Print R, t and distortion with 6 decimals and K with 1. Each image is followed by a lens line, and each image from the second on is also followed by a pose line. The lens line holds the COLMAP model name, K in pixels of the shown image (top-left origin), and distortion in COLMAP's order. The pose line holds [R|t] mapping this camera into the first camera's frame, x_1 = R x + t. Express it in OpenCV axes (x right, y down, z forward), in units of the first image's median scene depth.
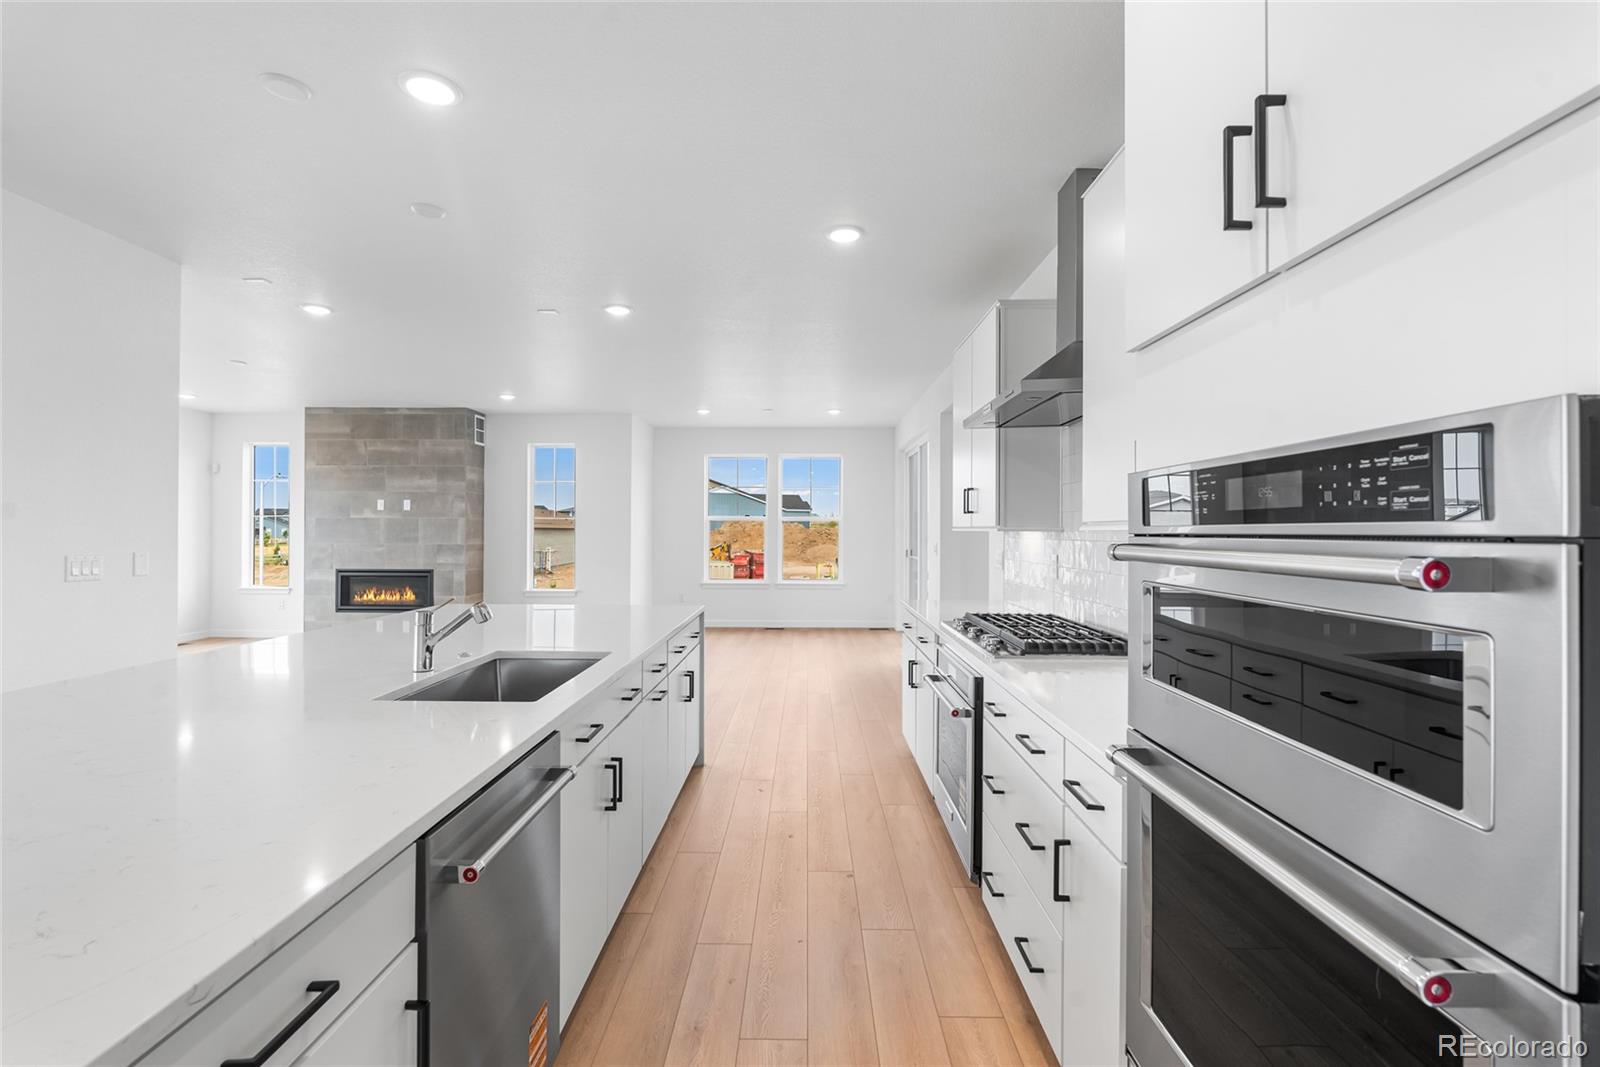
lens RADIAL K [[705.4, 0, 800.0], [0, 705.4, 533.5], [0, 0, 1]] dist [-0.000749, -0.000099]
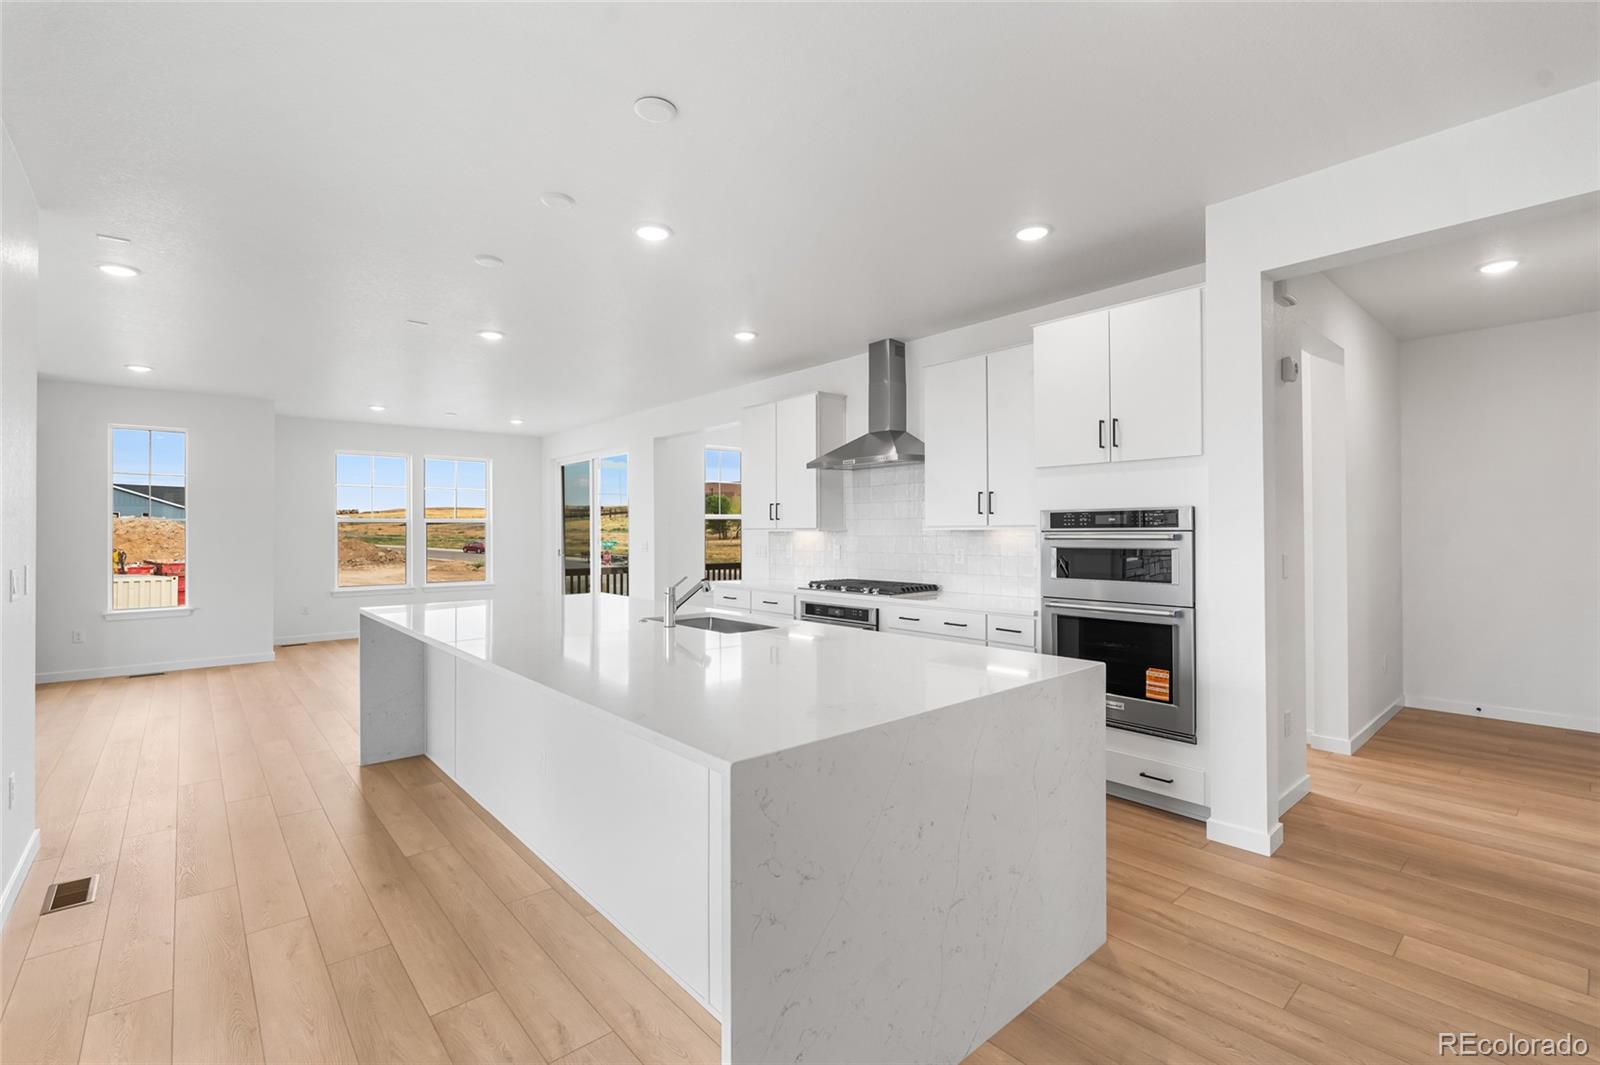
lens RADIAL K [[705.4, 0, 800.0], [0, 705.4, 532.5], [0, 0, 1]] dist [-0.000749, -0.000099]
pose [[0.742253, -0.005615, 0.670096, -2.738426], [0.008327, 0.999965, -0.000845, 0.001179], [-0.670068, 0.006207, 0.742274, -0.618130]]
